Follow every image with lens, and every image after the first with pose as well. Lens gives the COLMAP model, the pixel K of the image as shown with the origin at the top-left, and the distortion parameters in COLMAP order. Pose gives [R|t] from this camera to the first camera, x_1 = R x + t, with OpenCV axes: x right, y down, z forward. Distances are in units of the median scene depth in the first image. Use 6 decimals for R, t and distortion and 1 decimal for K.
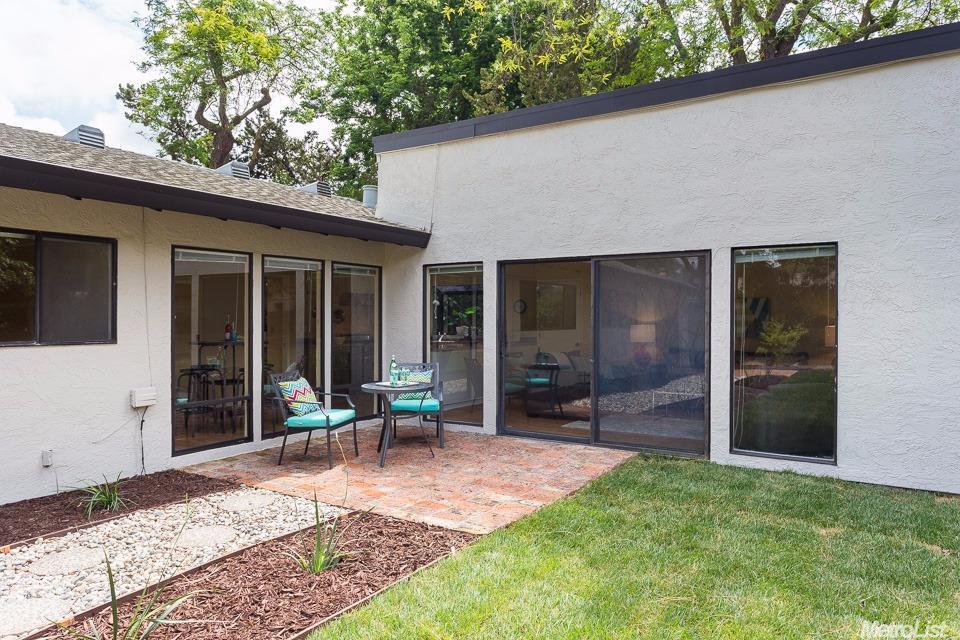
lens RADIAL K [[694.3, 0, 499.0], [0, 694.3, 297.6], [0, 0, 1]] dist [0.003004, 0.005457]
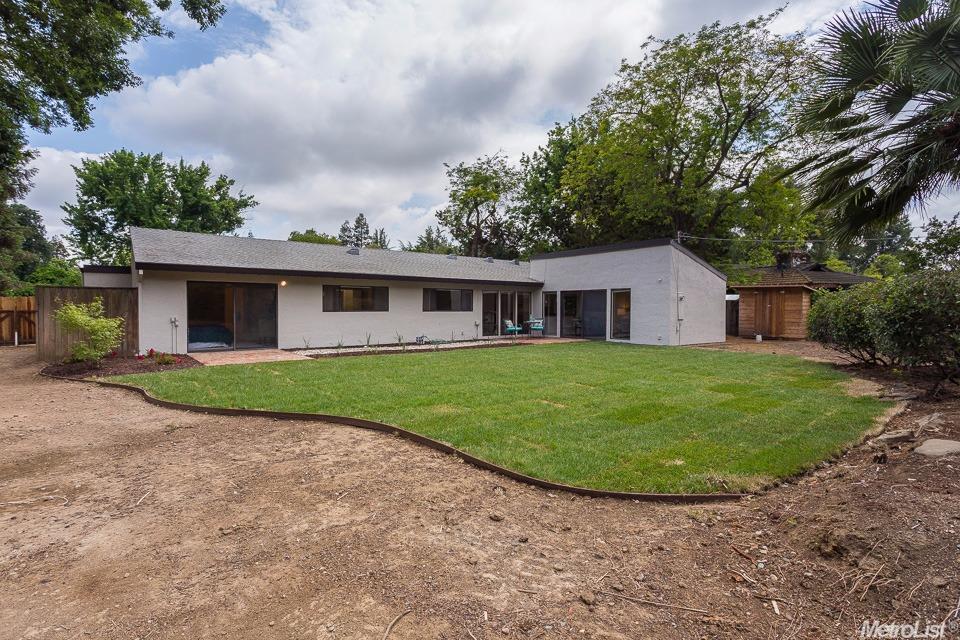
lens RADIAL K [[462.7, 0, 482.7], [0, 462.7, 308.2], [0, 0, 1]] dist [0.003382, 0.000446]
pose [[0.944020, 0.002390, -0.329879, 0.413788], [0.005805, 0.999699, 0.023856, -0.022367], [0.329837, -0.024436, 0.943722, -1.448984]]
